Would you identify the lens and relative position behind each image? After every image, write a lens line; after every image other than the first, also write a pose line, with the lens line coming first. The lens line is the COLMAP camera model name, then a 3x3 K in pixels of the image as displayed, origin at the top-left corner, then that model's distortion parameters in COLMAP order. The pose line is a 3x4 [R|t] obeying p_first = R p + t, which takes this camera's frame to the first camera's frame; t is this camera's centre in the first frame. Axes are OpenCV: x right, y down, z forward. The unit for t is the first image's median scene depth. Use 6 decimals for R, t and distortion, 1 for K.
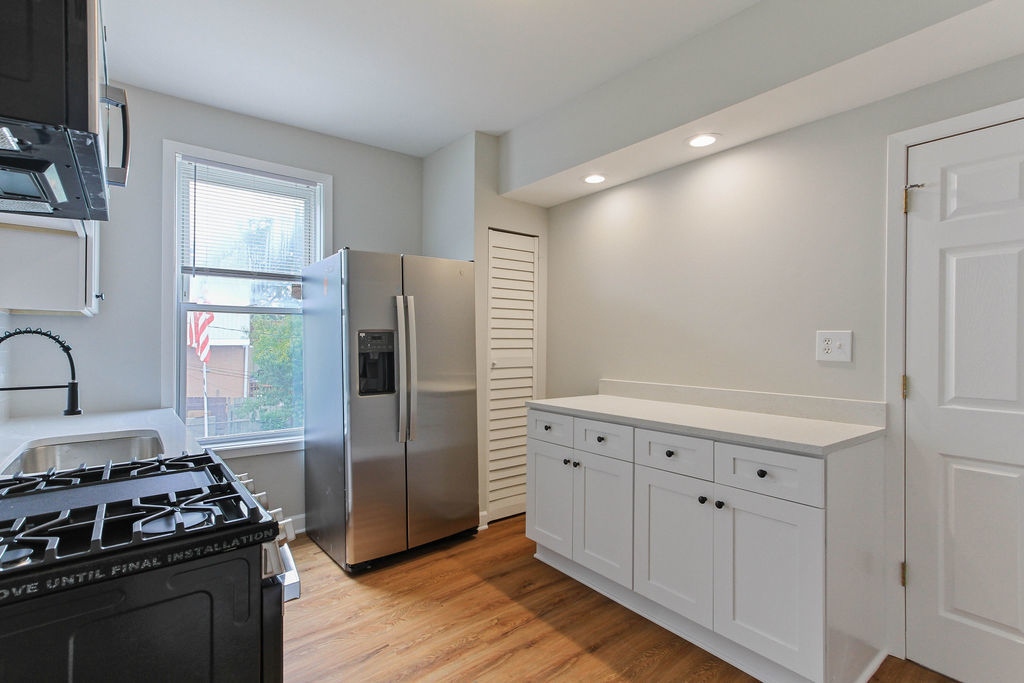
lens RADIAL K [[486.7, 0, 515.8], [0, 486.7, 341.7], [0, 0, 1]] dist [0.003533, 0.002016]
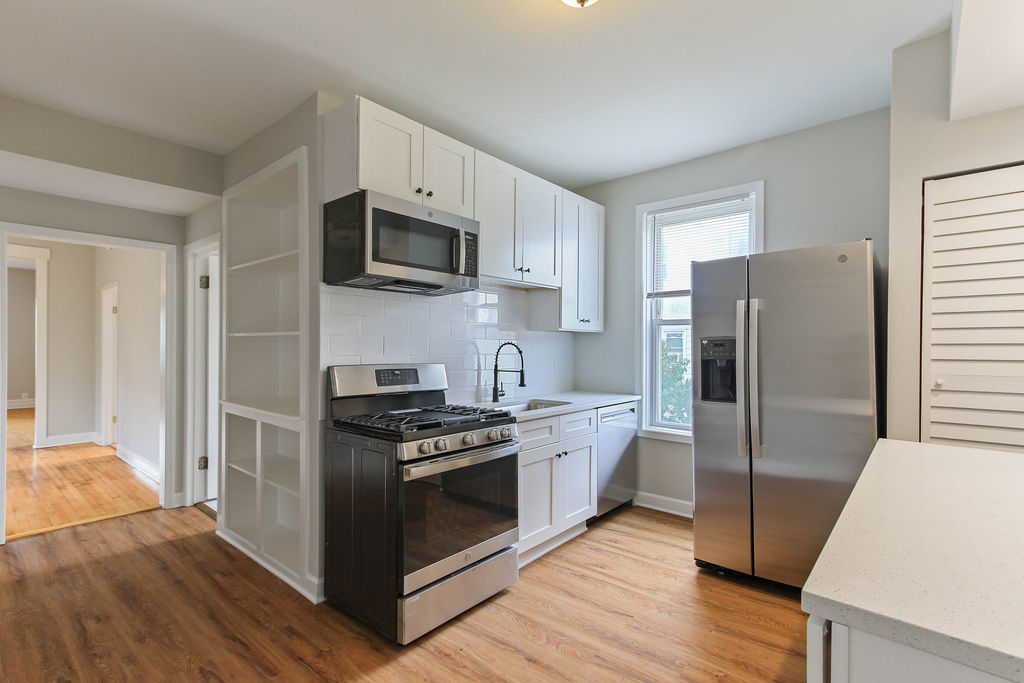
lens RADIAL K [[486.7, 0, 515.3], [0, 486.7, 343.7], [0, 0, 1]] dist [0.003533, 0.002016]
pose [[0.179581, -0.004015, -0.983735, 0.636414], [-0.000308, 0.999991, -0.004138, -0.006938], [0.983743, 0.001046, 0.179578, 0.415363]]
